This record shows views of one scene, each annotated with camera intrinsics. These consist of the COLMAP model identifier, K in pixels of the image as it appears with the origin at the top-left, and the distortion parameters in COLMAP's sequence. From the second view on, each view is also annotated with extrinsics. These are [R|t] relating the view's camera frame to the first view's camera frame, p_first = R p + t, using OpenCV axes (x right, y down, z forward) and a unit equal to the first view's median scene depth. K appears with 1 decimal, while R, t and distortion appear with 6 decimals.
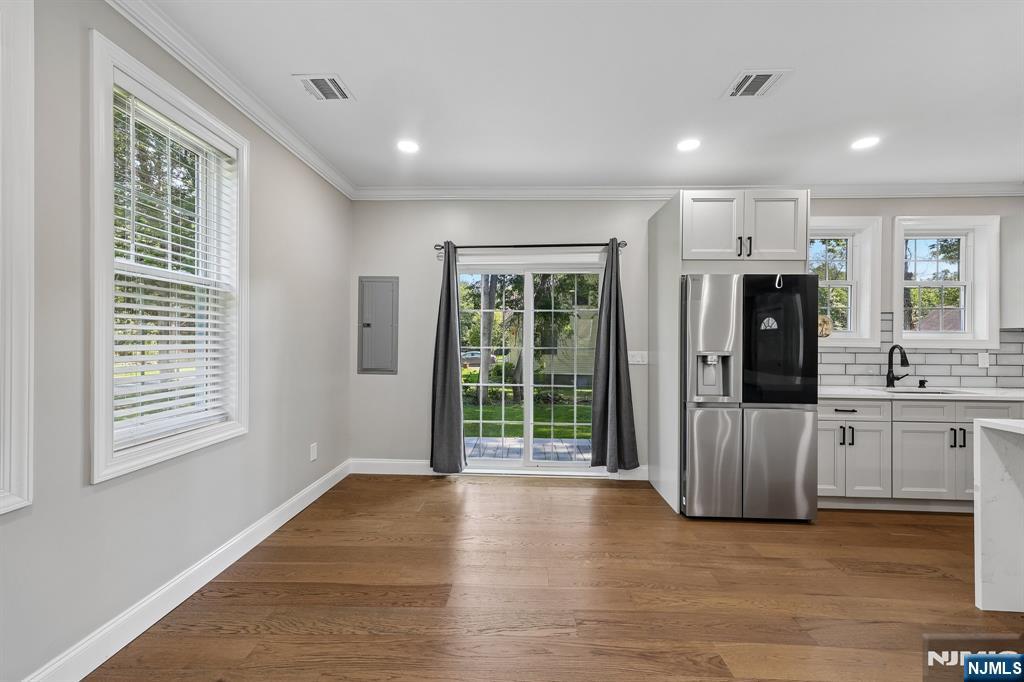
lens RADIAL K [[420.2, 0, 512.2], [0, 420.2, 342.1], [0, 0, 1]] dist [0.002252, 0.001916]
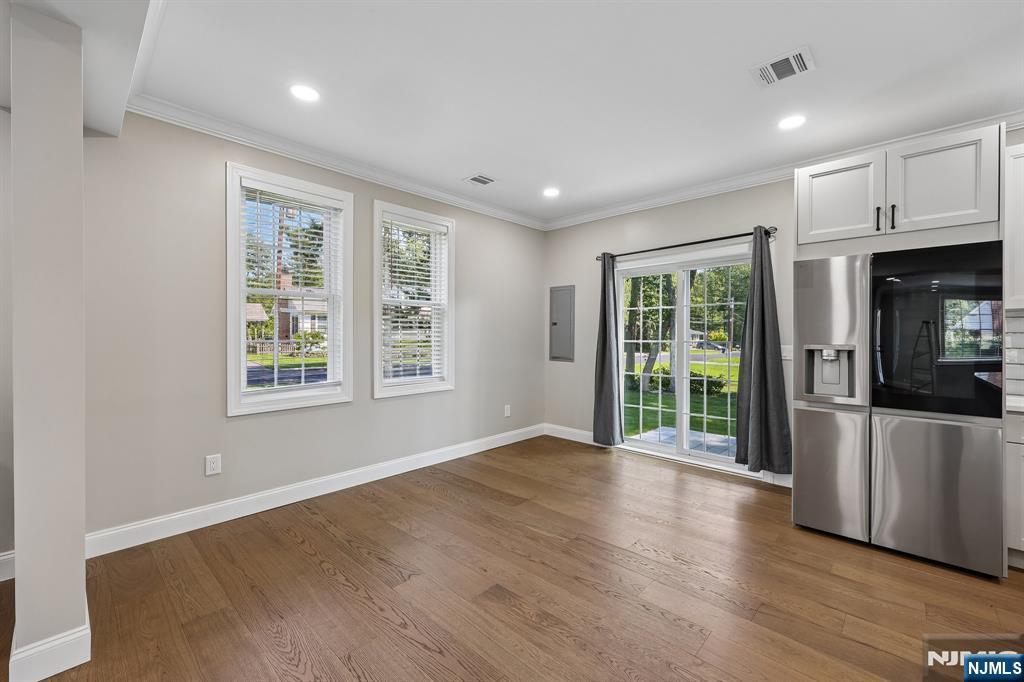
lens RADIAL K [[420.2, 0, 512.1], [0, 420.2, 335.7], [0, 0, 1]] dist [0.002252, 0.001916]
pose [[0.748465, -0.006204, -0.663145, 0.457015], [0.001682, 0.999971, -0.007456, 0.006763], [0.663172, 0.004465, 0.748454, -0.083784]]
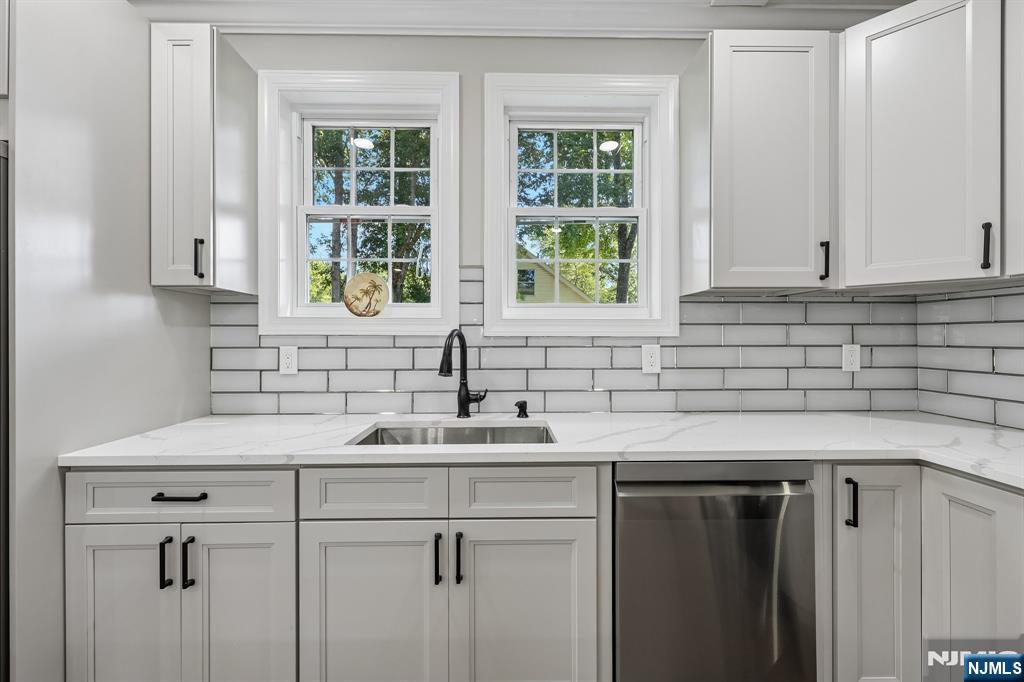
lens RADIAL K [[420.2, 0, 507.5], [0, 420.2, 337.3], [0, 0, 1]] dist [0.002252, 0.001916]
pose [[0.998543, -0.010018, 0.053016, 0.917298], [0.009833, 0.999945, 0.003752, 0.013226], [-0.053050, -0.003225, 0.998587, 0.504186]]
